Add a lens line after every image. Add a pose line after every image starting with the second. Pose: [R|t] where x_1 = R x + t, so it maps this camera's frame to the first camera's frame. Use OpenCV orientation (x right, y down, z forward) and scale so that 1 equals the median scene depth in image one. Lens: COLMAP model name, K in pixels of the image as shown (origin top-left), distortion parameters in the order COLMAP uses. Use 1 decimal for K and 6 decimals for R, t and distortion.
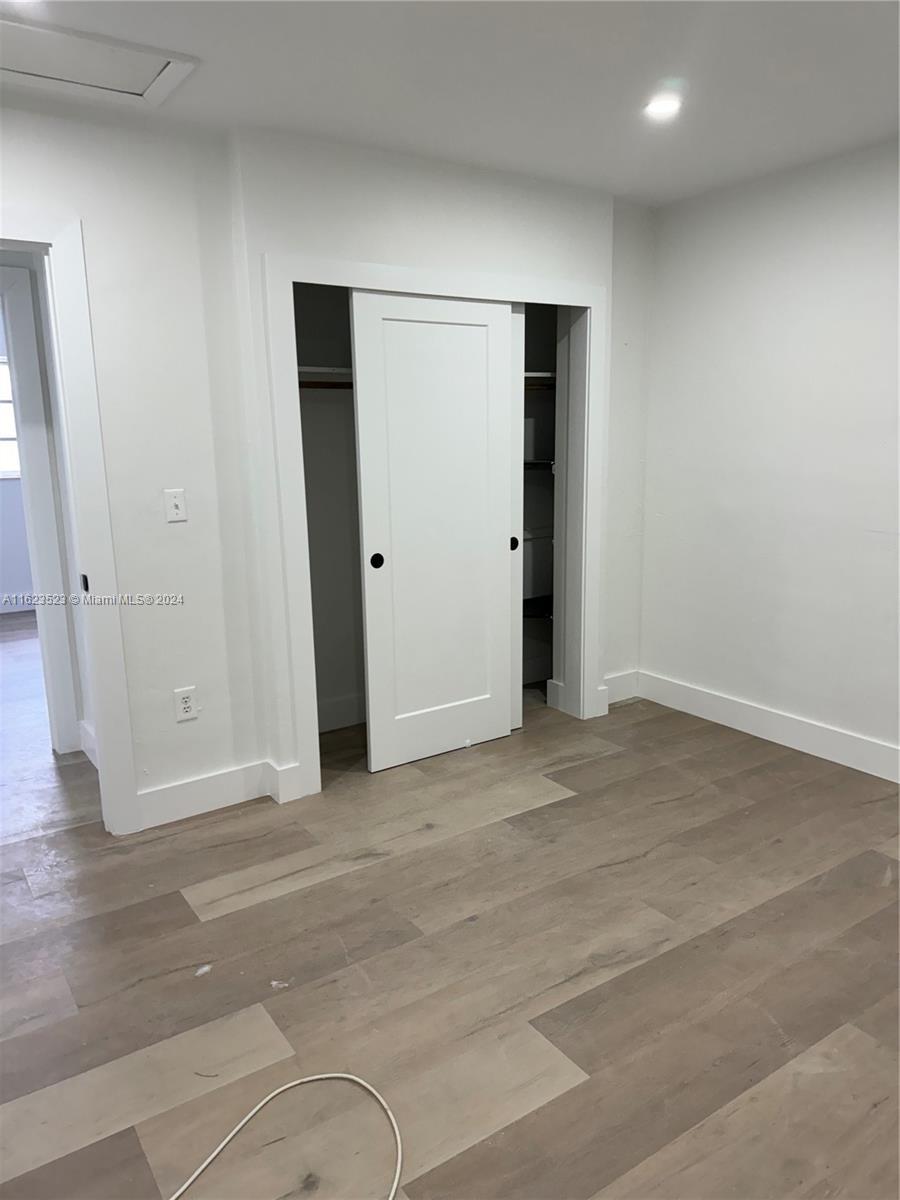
lens RADIAL K [[848.0, 0, 449.7], [0, 848.0, 600.8], [0, 0, 1]] dist [0.011889, -0.003521]
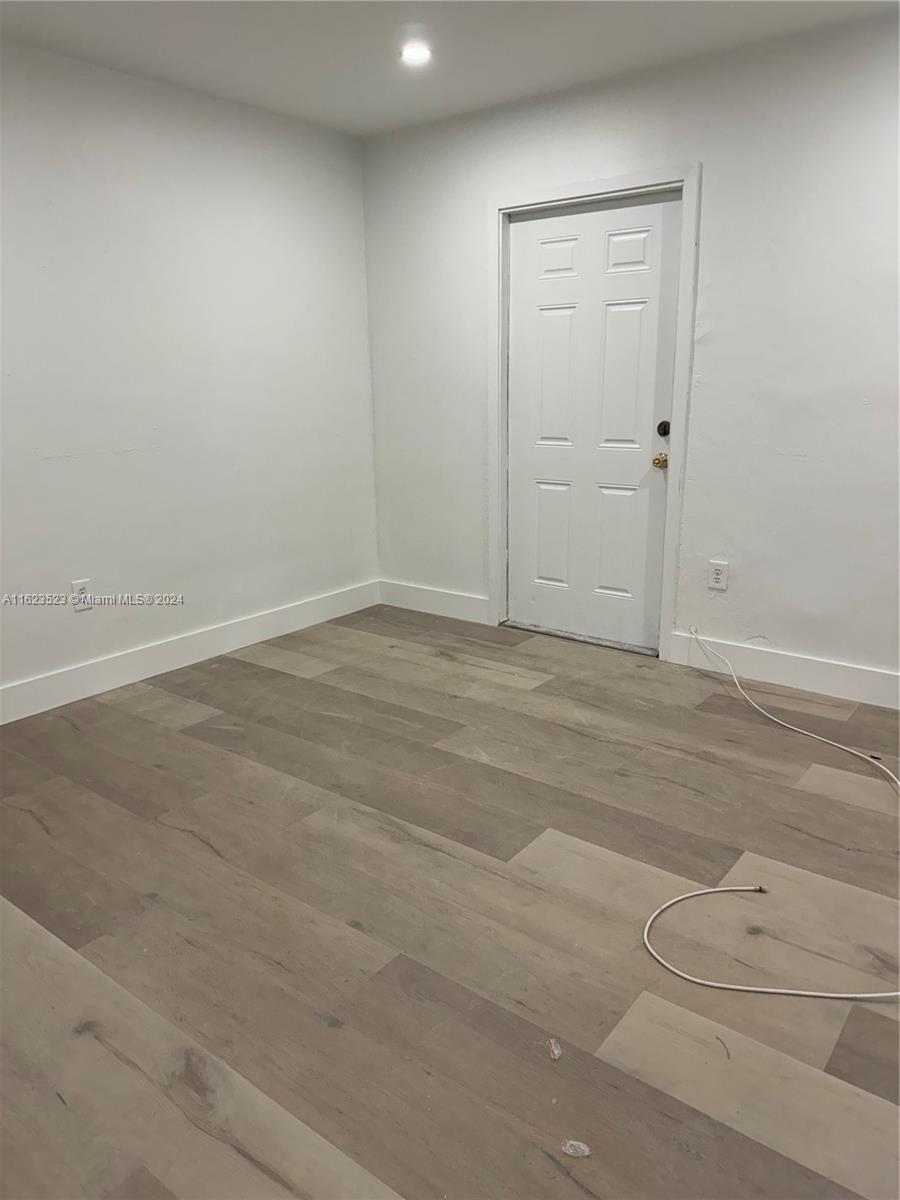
lens RADIAL K [[848.0, 0, 449.9], [0, 848.0, 600.3], [0, 0, 1]] dist [0.011889, -0.003521]
pose [[-0.297738, -0.241358, 0.923633, -0.736538], [0.220504, 0.923962, 0.312524, -0.163188], [-0.928833, 0.296715, -0.221879, 1.083082]]
